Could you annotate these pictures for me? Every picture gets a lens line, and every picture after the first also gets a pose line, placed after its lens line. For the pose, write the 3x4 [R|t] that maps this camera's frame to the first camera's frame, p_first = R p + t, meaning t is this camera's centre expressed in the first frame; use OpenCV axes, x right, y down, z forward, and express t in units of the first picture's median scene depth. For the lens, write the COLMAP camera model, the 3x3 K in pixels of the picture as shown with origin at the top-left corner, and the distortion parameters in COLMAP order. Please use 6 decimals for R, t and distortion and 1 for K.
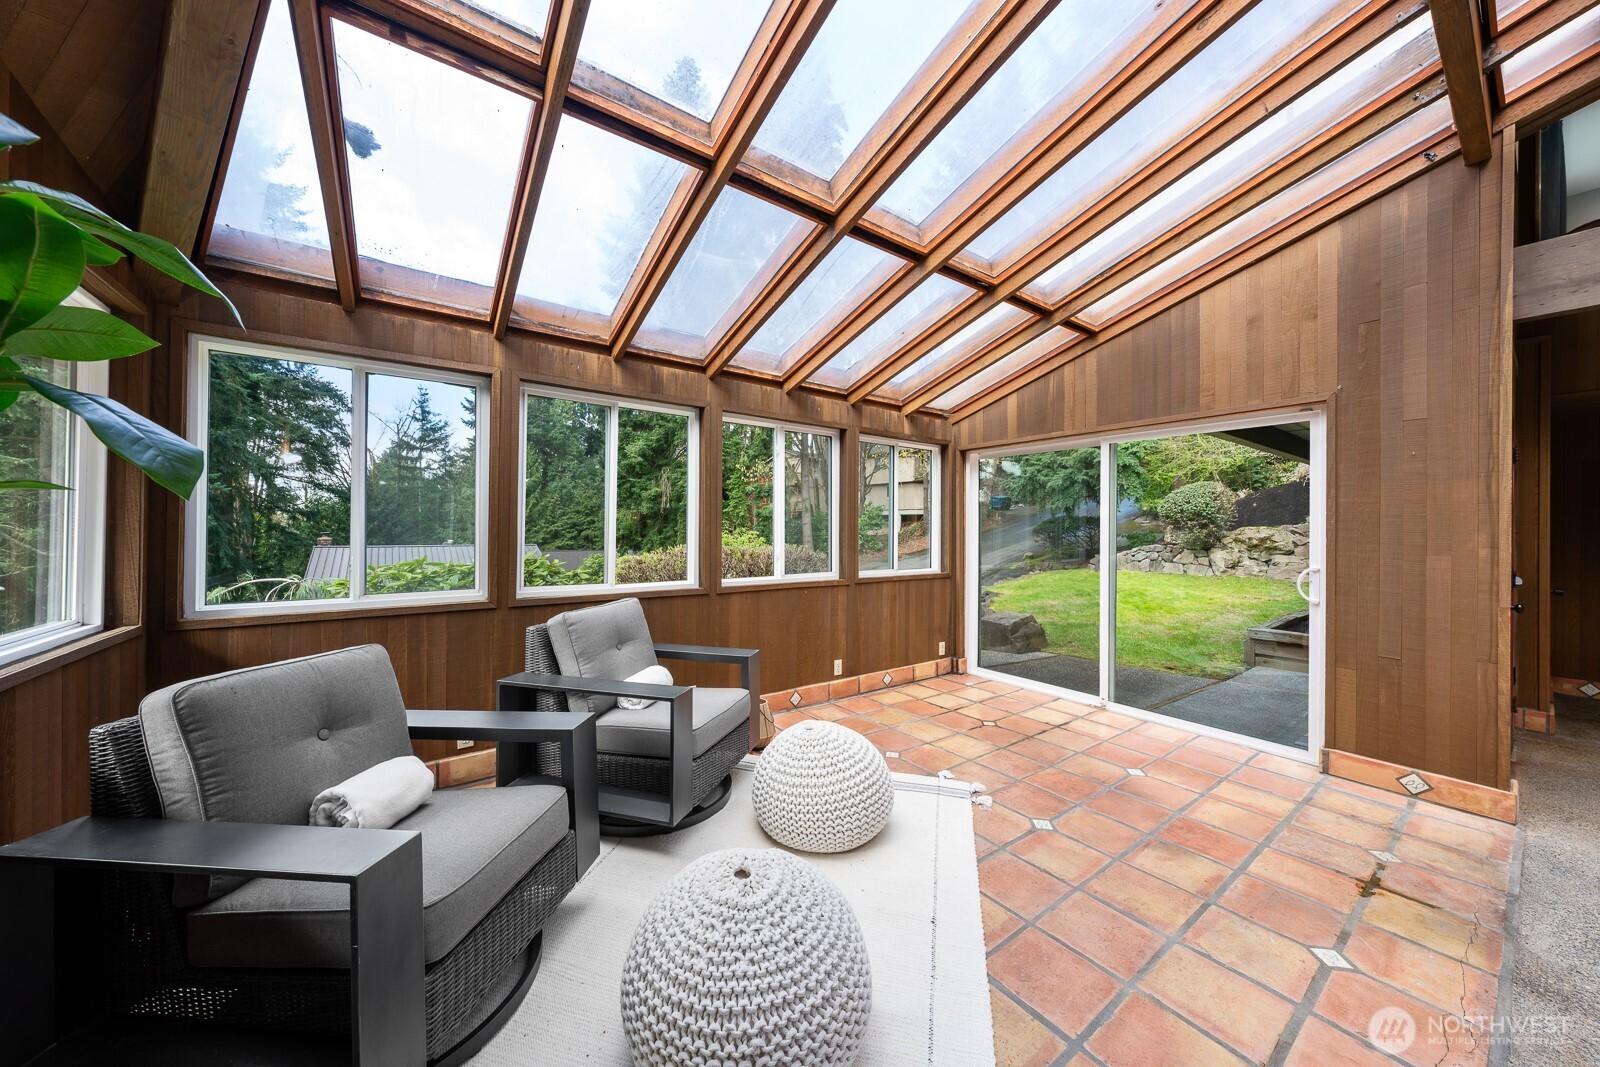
lens RADIAL K [[541.4, 0, 800.0], [0, 541.4, 533.5], [0, 0, 1]] dist [-0.001686, -0.000117]
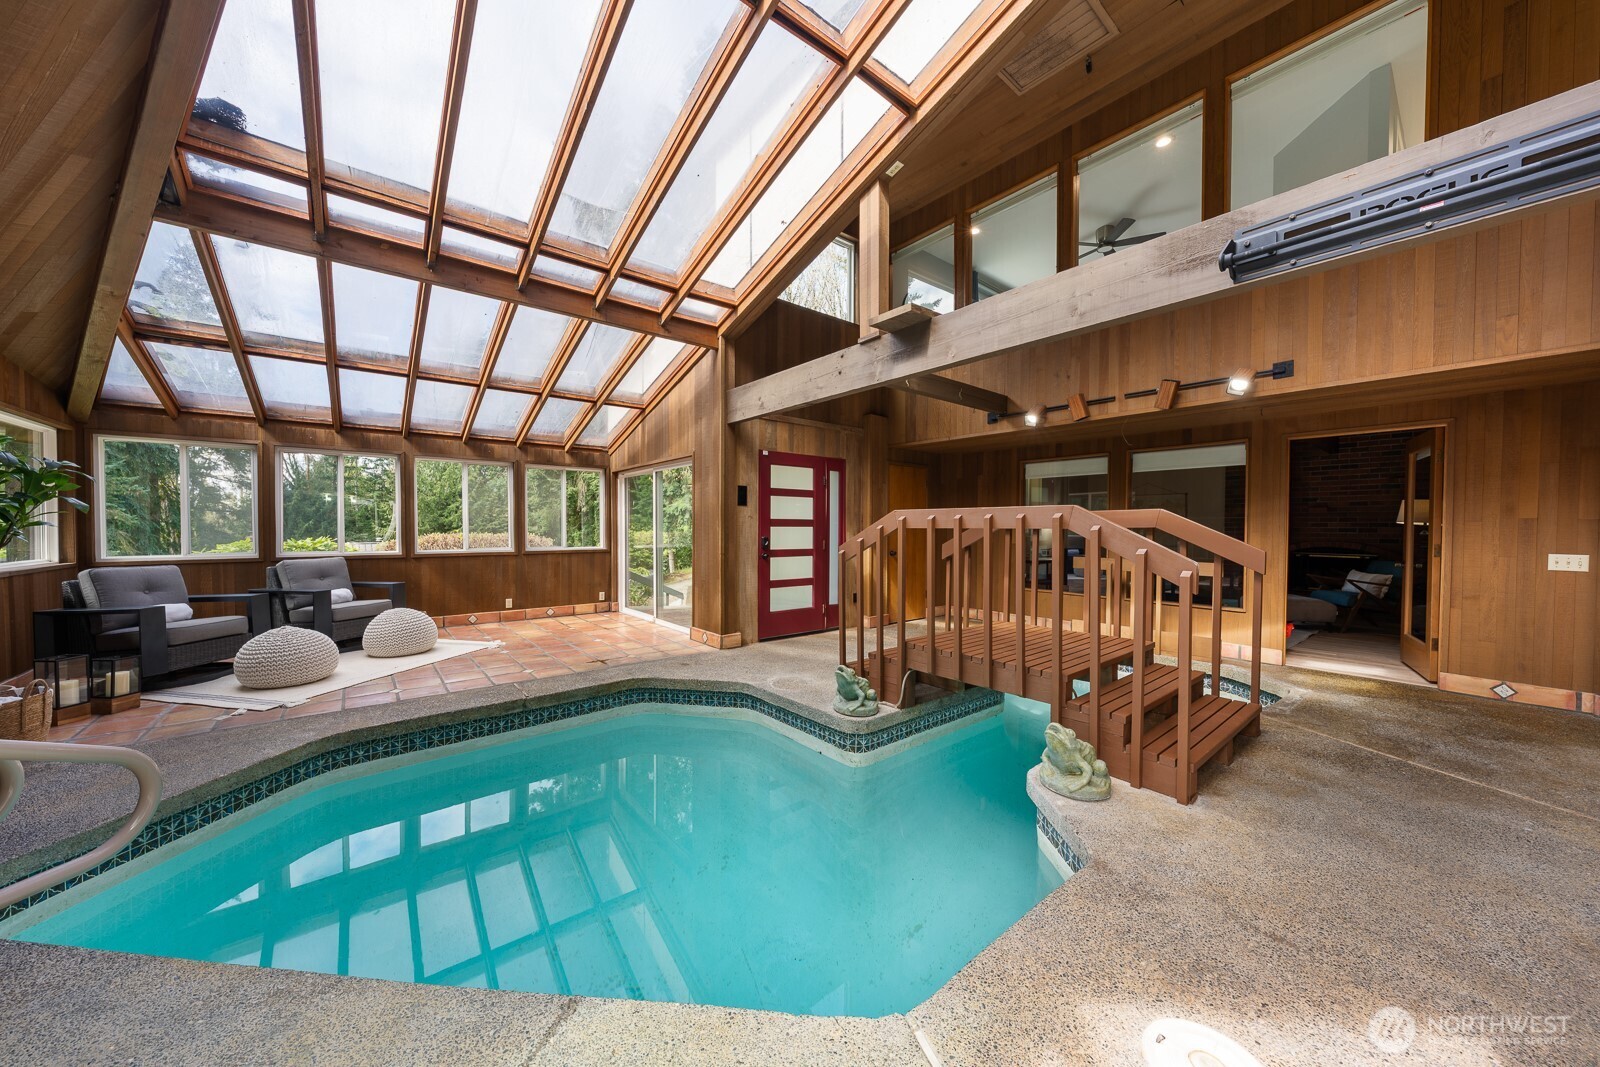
lens RADIAL K [[543.4, 0, 790.6], [0, 543.4, 544.3], [0, 0, 1]] dist [-0.000428, -0.000014]
pose [[0.999054, -0.007190, 0.042895, 0.885896], [0.006064, 0.999635, 0.026317, 0.022745], [-0.043069, -0.026032, 0.998733, -0.740604]]
